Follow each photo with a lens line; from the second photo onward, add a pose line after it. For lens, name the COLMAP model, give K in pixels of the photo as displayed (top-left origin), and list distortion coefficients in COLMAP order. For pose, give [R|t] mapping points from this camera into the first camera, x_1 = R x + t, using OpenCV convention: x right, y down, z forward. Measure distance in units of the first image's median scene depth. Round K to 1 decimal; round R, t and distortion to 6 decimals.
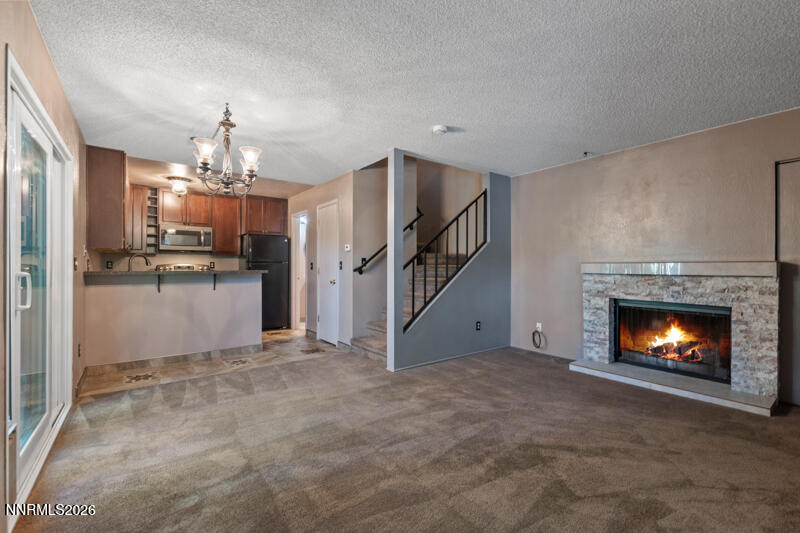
lens RADIAL K [[344.8, 0, 411.2], [0, 344.8, 265.9], [0, 0, 1]] dist [-0.000508, -0.000153]
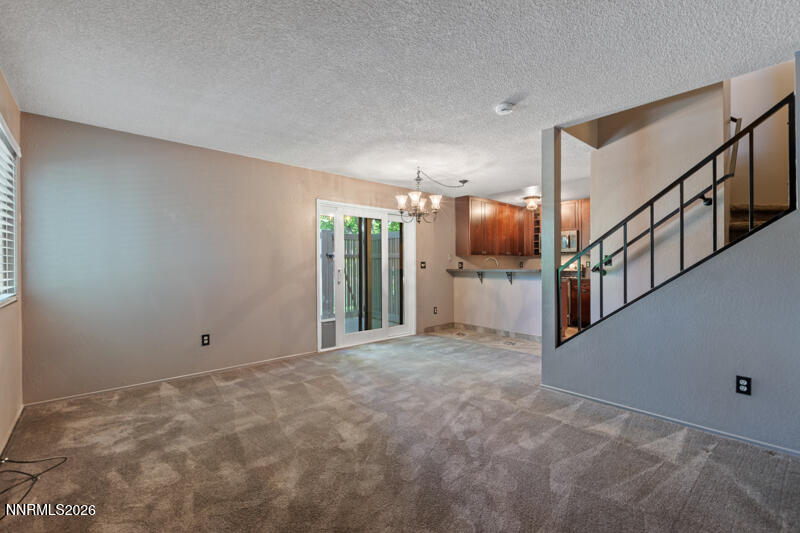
lens RADIAL K [[349.6, 0, 400.0], [0, 349.6, 266.5], [0, 0, 1]] dist [0.002572, 0.000302]
pose [[0.057265, 0.000014, -0.998359, 0.868827], [0.005716, 0.999984, 0.000342, 0.001690], [0.998343, -0.005726, 0.057264, 0.630191]]
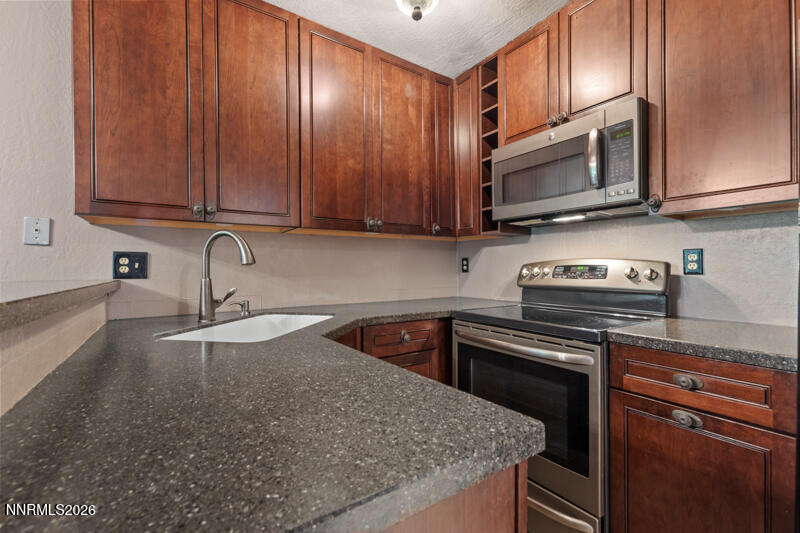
lens RADIAL K [[349.6, 0, 400.0], [0, 349.6, 266.5], [0, 0, 1]] dist [0.002572, 0.000302]
pose [[-0.072333, -0.007351, -0.997353, -0.566756], [0.002839, 0.999967, -0.007576, 0.004242], [0.997377, -0.003380, -0.072310, 1.459725]]
